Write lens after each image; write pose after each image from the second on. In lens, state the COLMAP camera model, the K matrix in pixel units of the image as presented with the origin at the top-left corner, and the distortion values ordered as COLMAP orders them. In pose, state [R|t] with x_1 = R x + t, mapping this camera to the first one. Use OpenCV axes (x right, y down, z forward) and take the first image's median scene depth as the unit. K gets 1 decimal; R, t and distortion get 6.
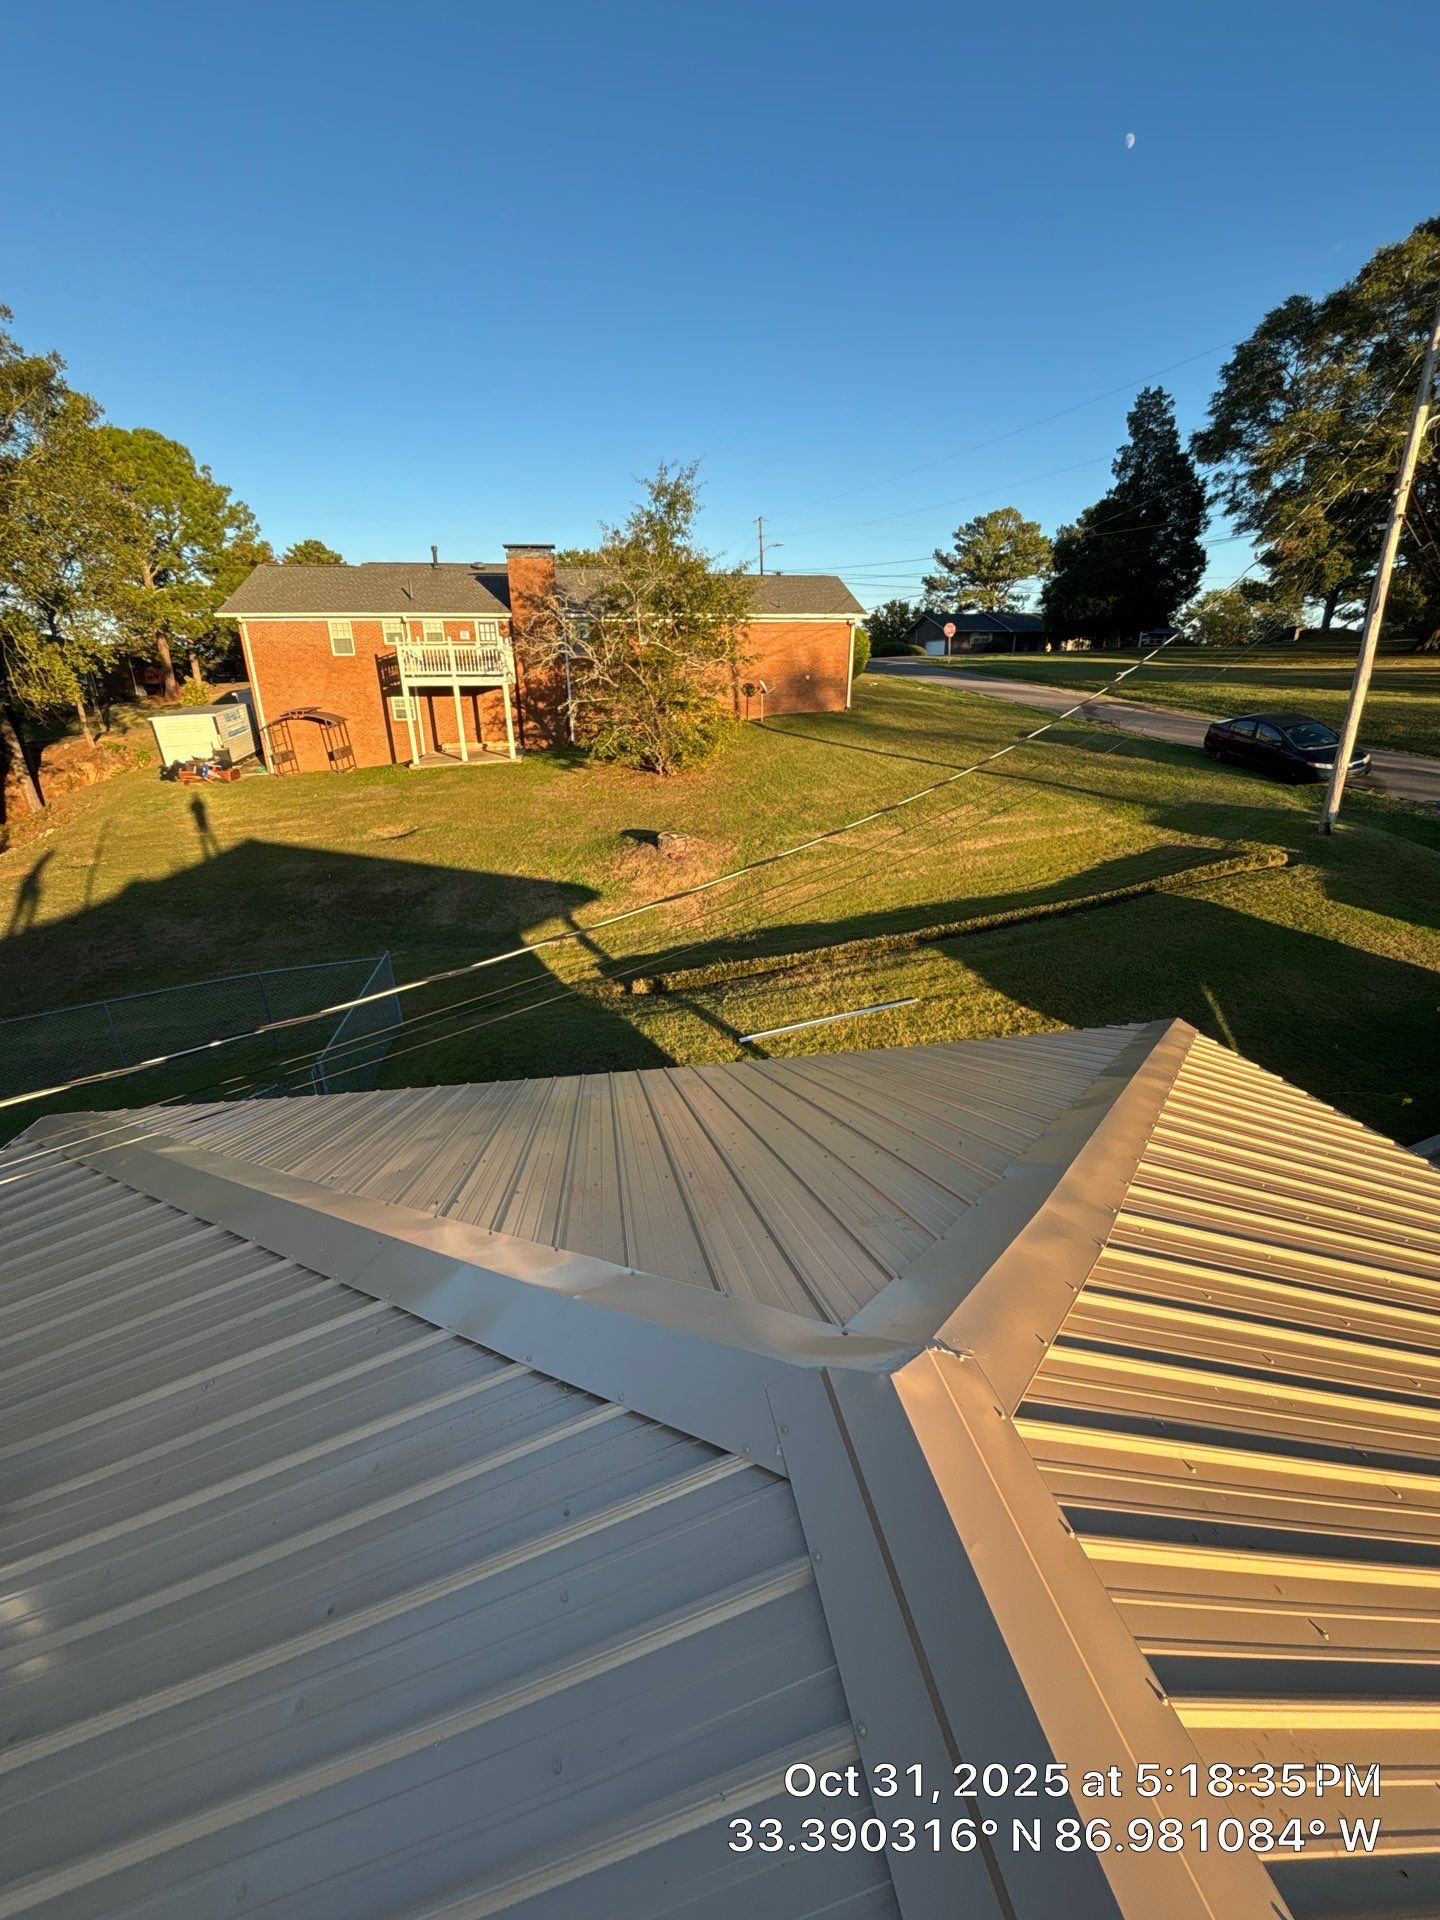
lens RADIAL K [[792.9, 0, 721.7], [0, 792.9, 960.5], [0, 0, 1]] dist [-0.007323, 0.001843]
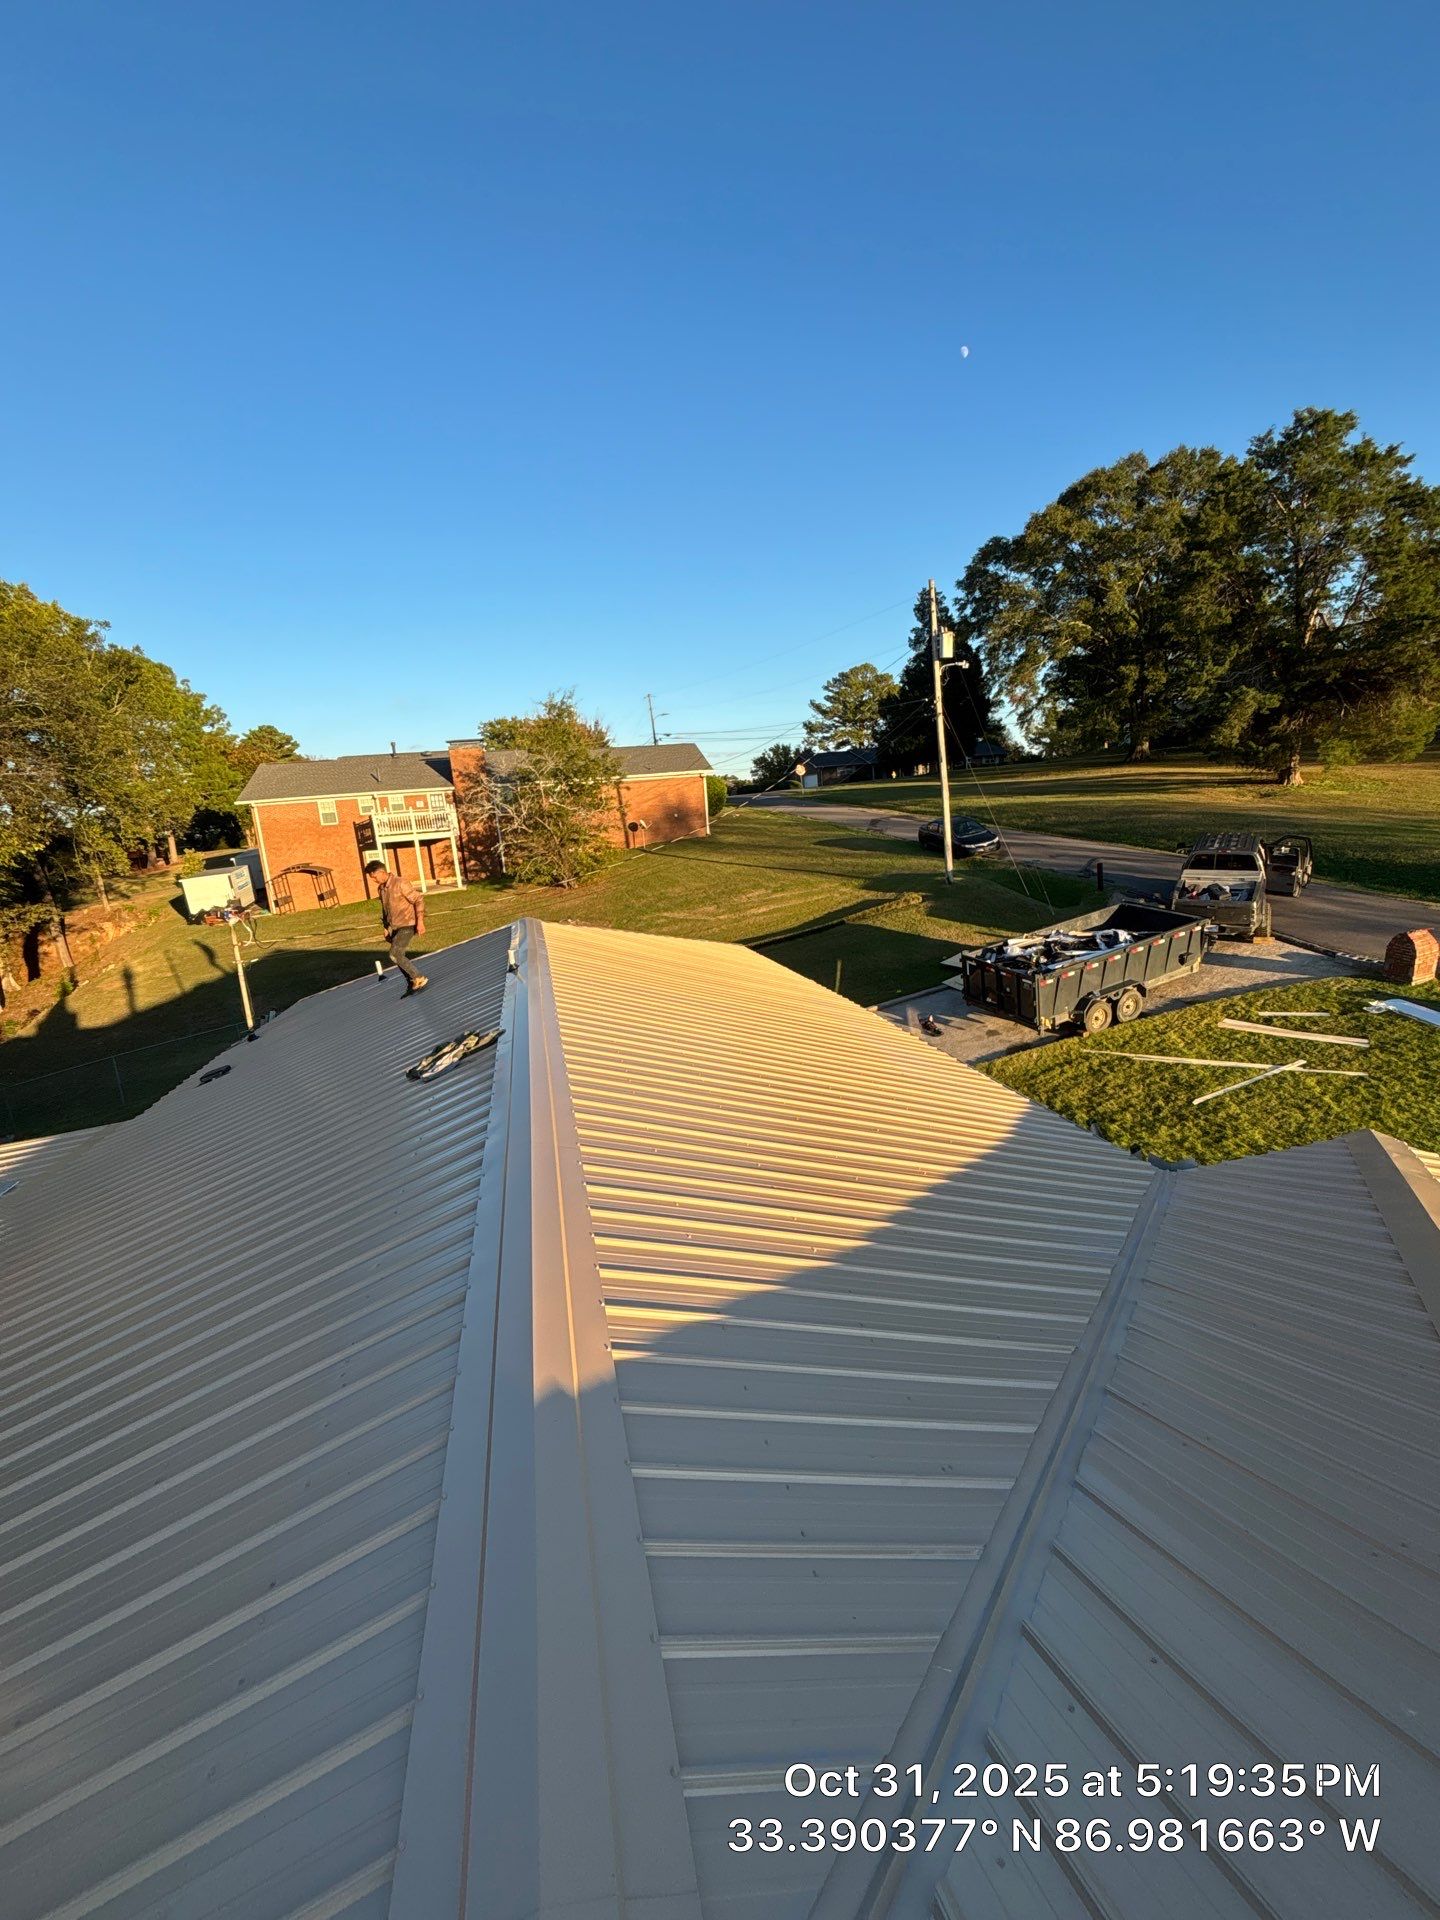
lens RADIAL K [[792.9, 0, 727.6], [0, 792.9, 964.2], [0, 0, 1]] dist [-0.007323, 0.001843]
pose [[0.993547, -0.086402, 0.073480, 0.083299], [0.096582, 0.984158, -0.148678, 0.122960], [-0.059469, 0.154815, 0.986152, -0.356437]]
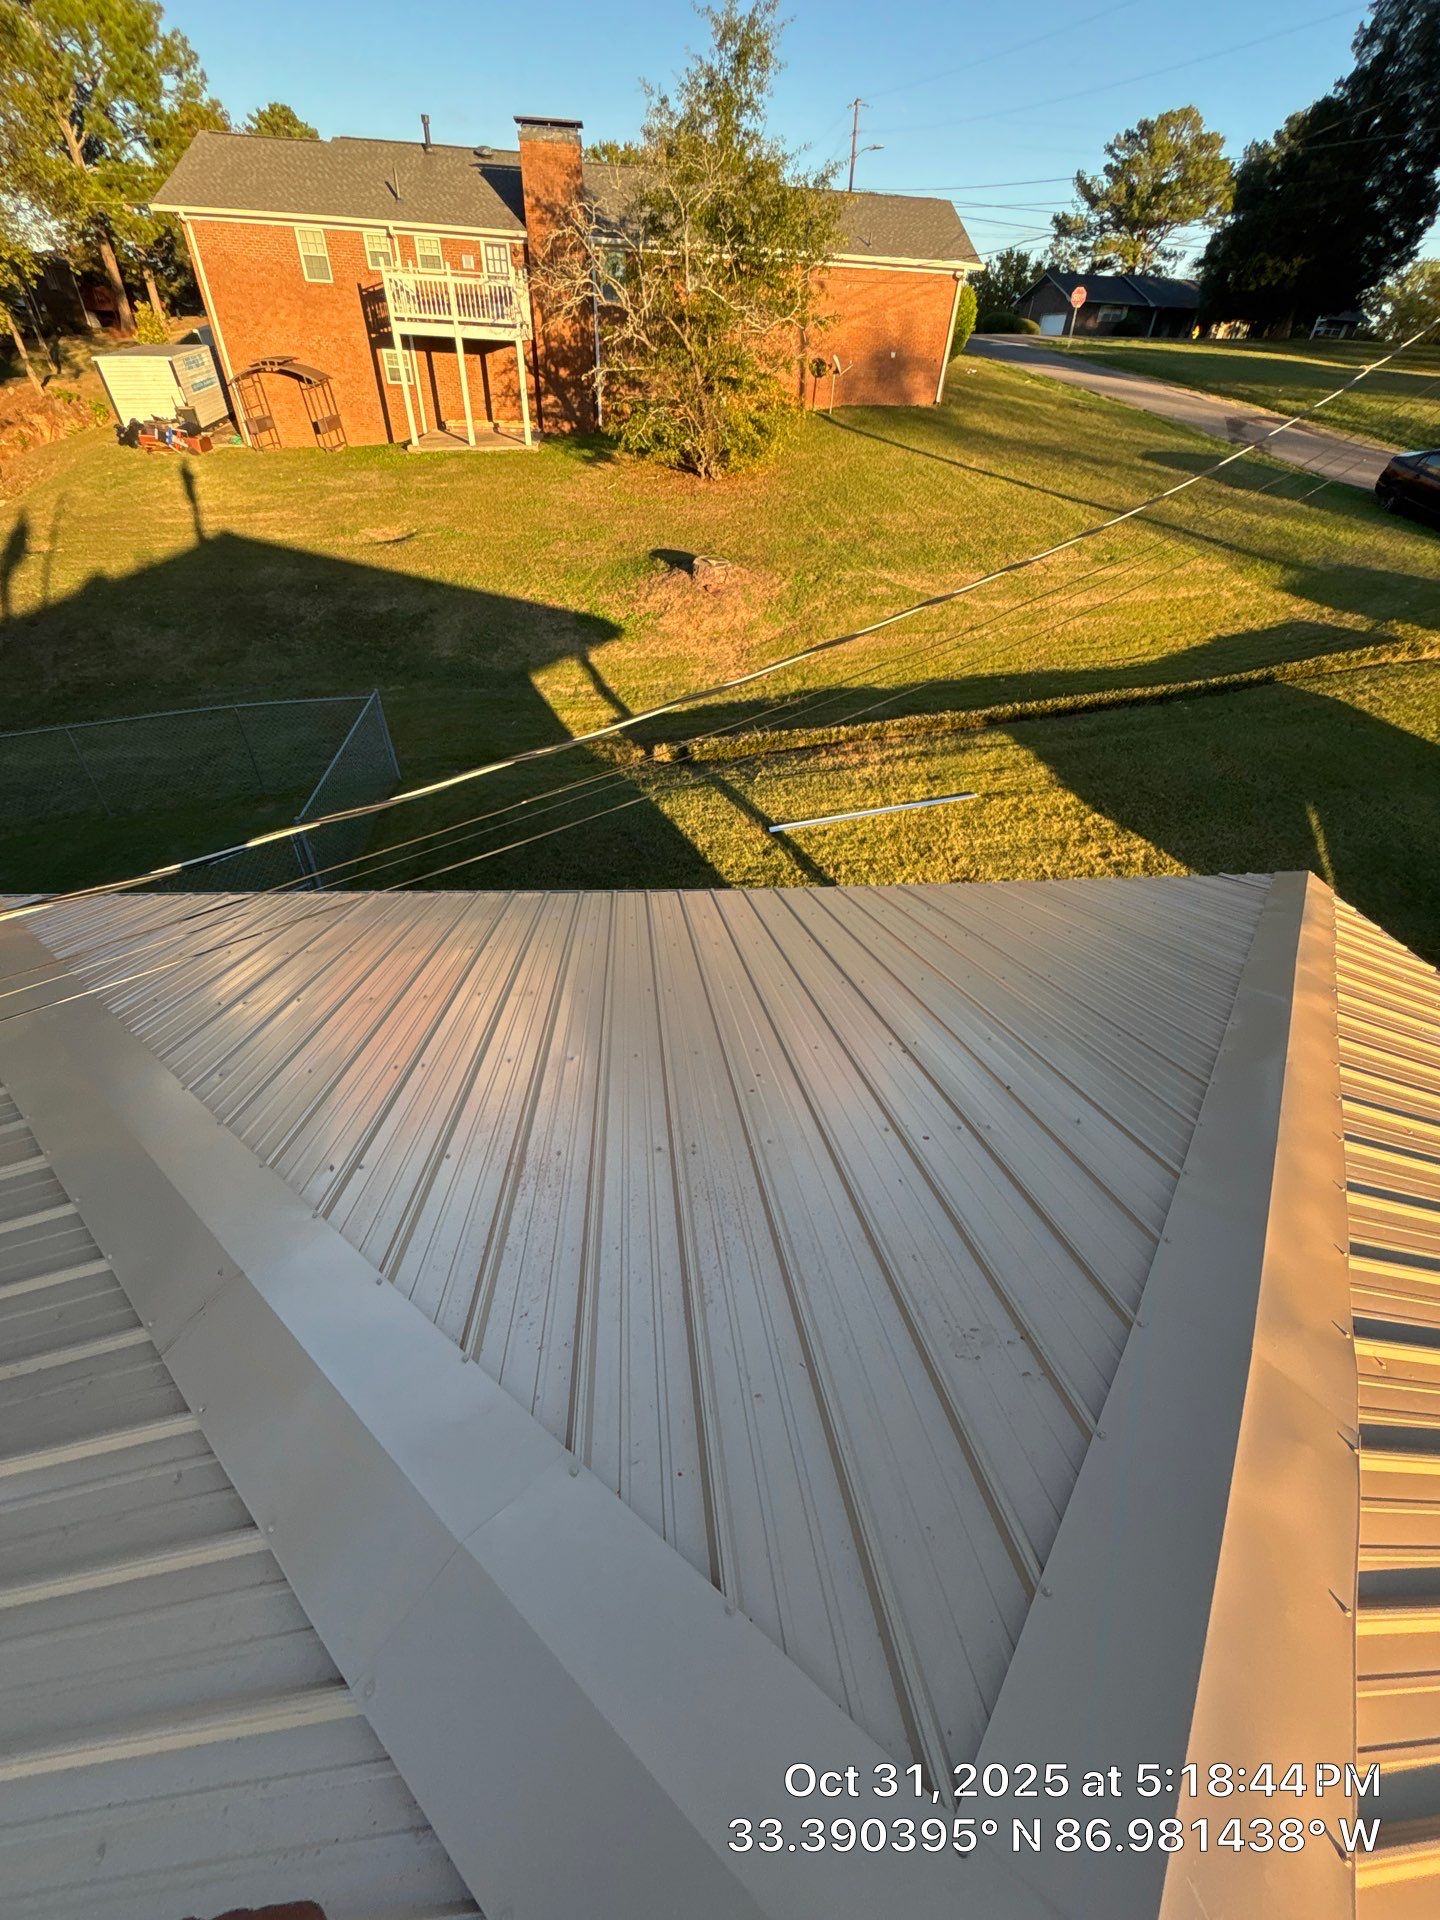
lens RADIAL K [[792.9, 0, 721.4], [0, 792.9, 968.2], [0, 0, 1]] dist [-0.007323, 0.001843]
pose [[0.996550, 0.081390, -0.016245, -0.001694], [-0.072053, 0.945564, 0.317359, -0.011392], [0.041191, -0.315093, 0.948166, 0.040976]]
